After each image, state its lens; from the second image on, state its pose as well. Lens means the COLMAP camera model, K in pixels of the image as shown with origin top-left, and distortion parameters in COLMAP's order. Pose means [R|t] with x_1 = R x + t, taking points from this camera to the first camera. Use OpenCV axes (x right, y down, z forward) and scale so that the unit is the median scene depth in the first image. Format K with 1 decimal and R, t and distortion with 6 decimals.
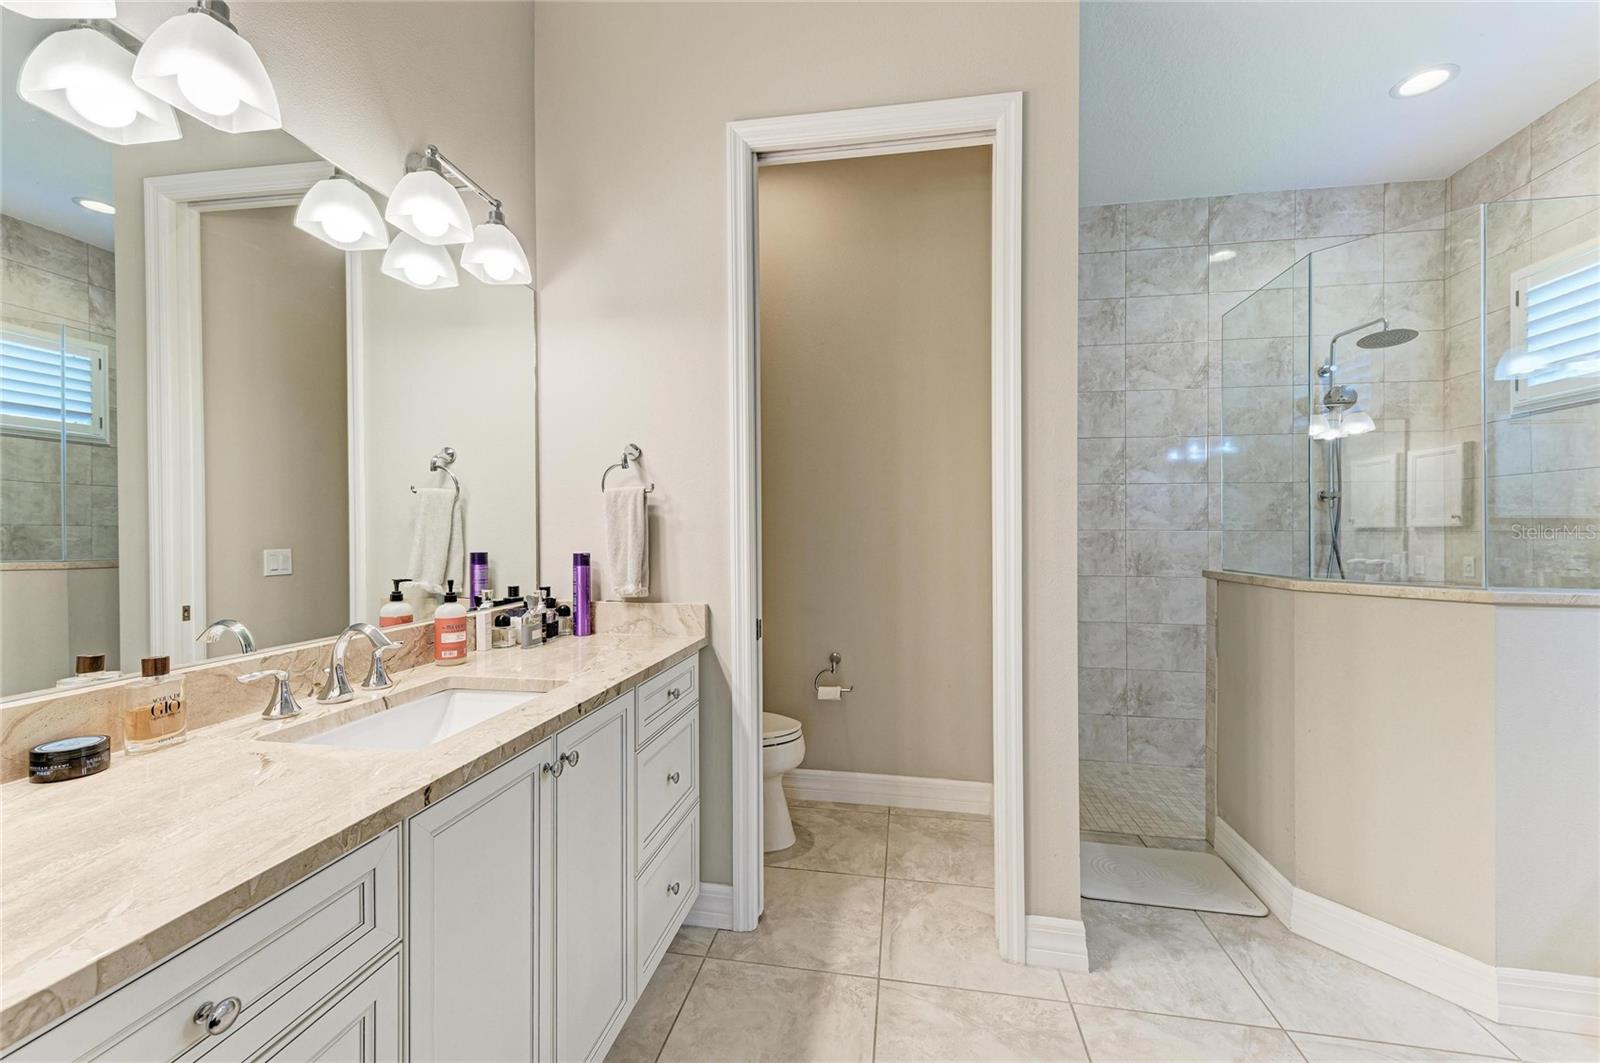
lens RADIAL K [[589.6, 0, 808.2], [0, 589.6, 533.0], [0, 0, 1]] dist [0.006112, -0.002479]
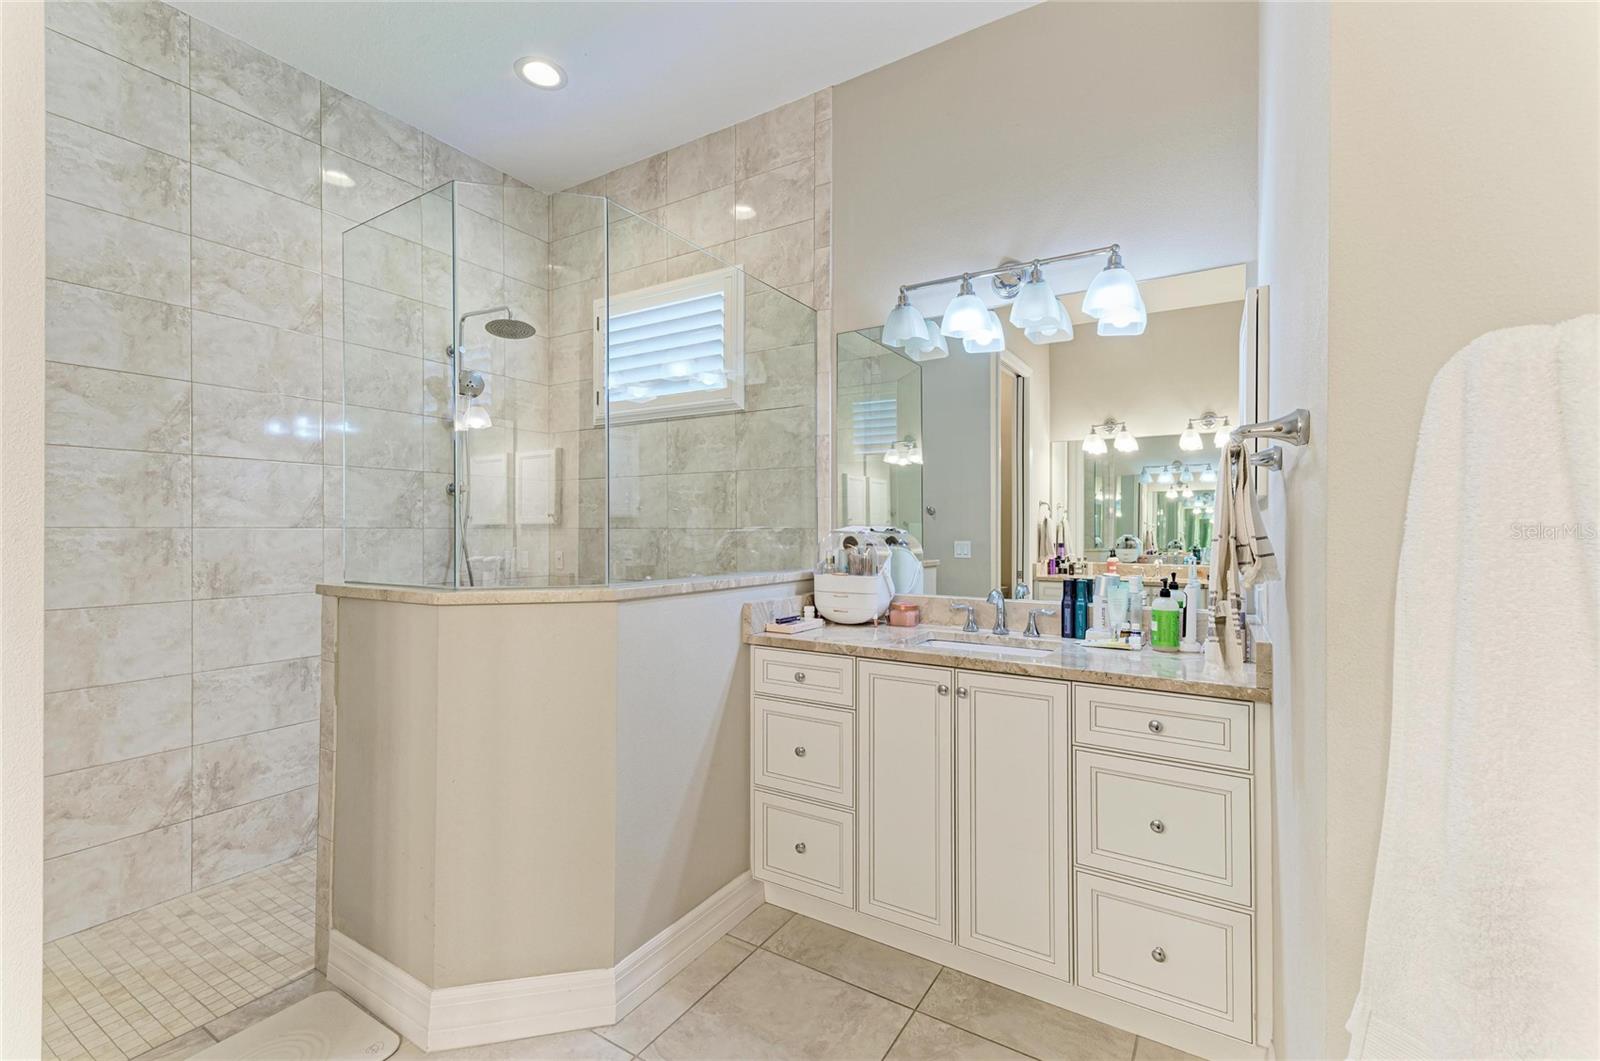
lens RADIAL K [[699.4, 0, 797.0], [0, 699.4, 520.2], [0, 0, 1]] dist [0.026180, -0.004273]
pose [[0.373860, 0.009427, 0.927437, 0.074953], [0.005281, 0.999911, -0.012292, -0.000022], [-0.927470, 0.009493, 0.373776, 0.115351]]
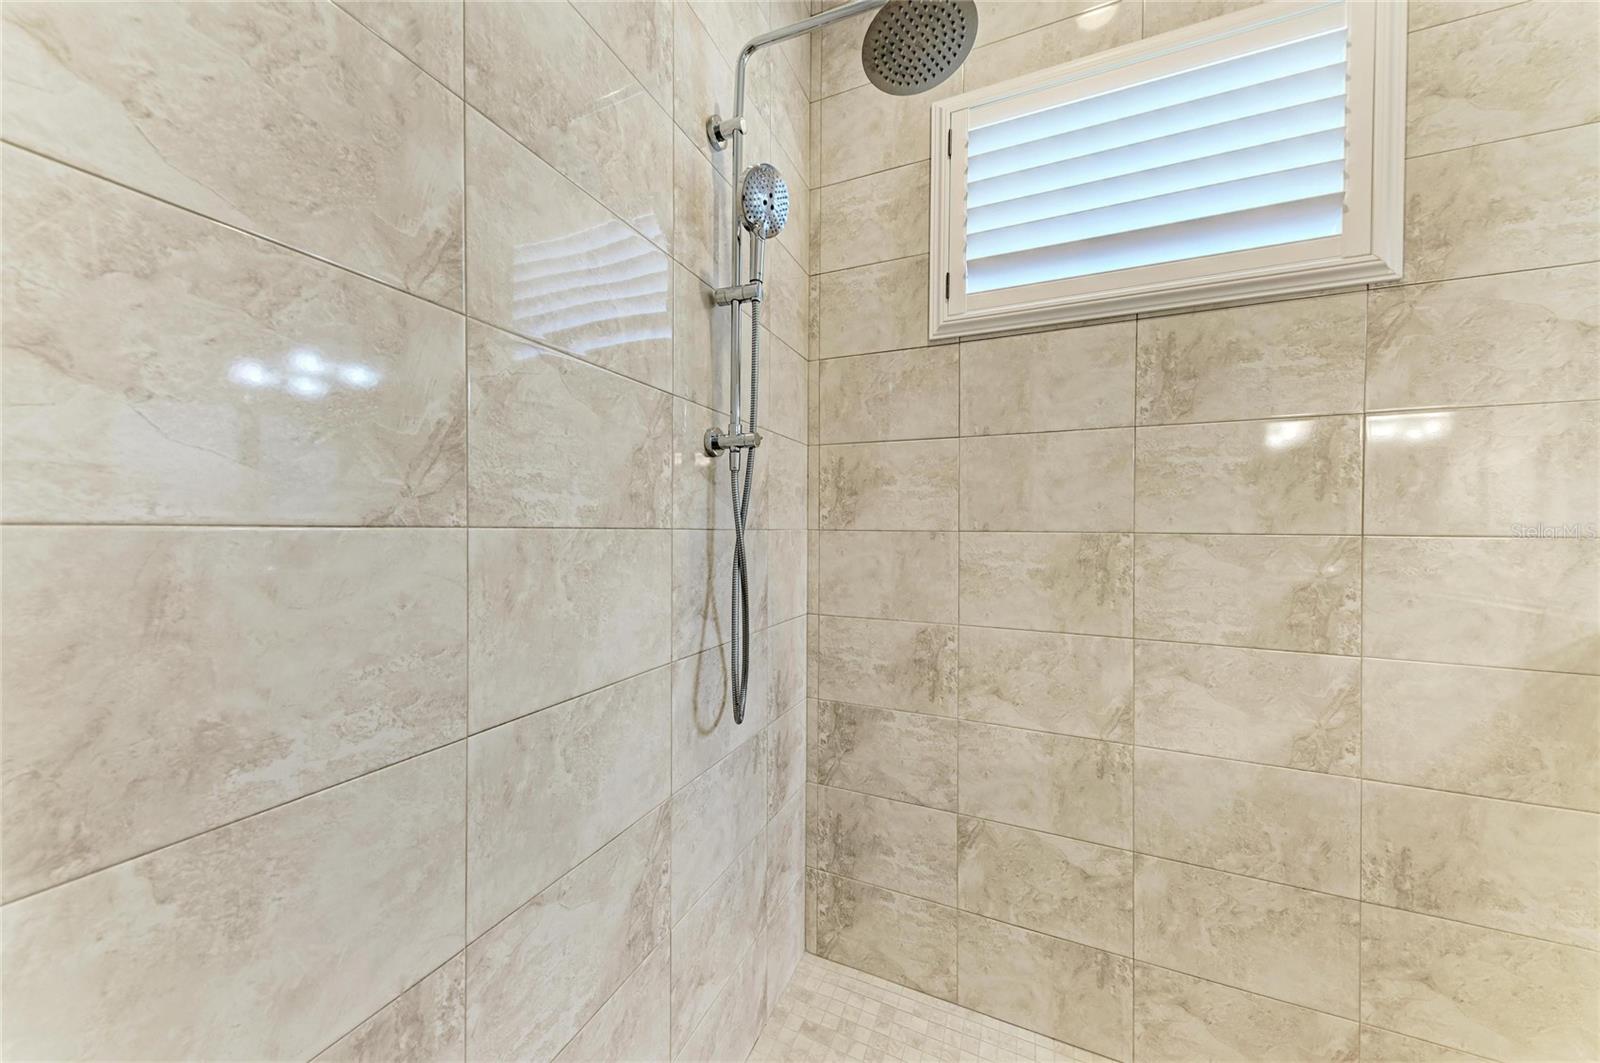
lens RADIAL K [[552.6, 0, 803.6], [0, 552.6, 531.3], [0, 0, 1]] dist [0.013668, -0.000678]
pose [[0.229847, -0.006961, 0.973202, 0.498475], [-0.002335, 0.999968, 0.007704, -0.005199], [-0.973224, -0.004043, 0.229823, 0.824018]]
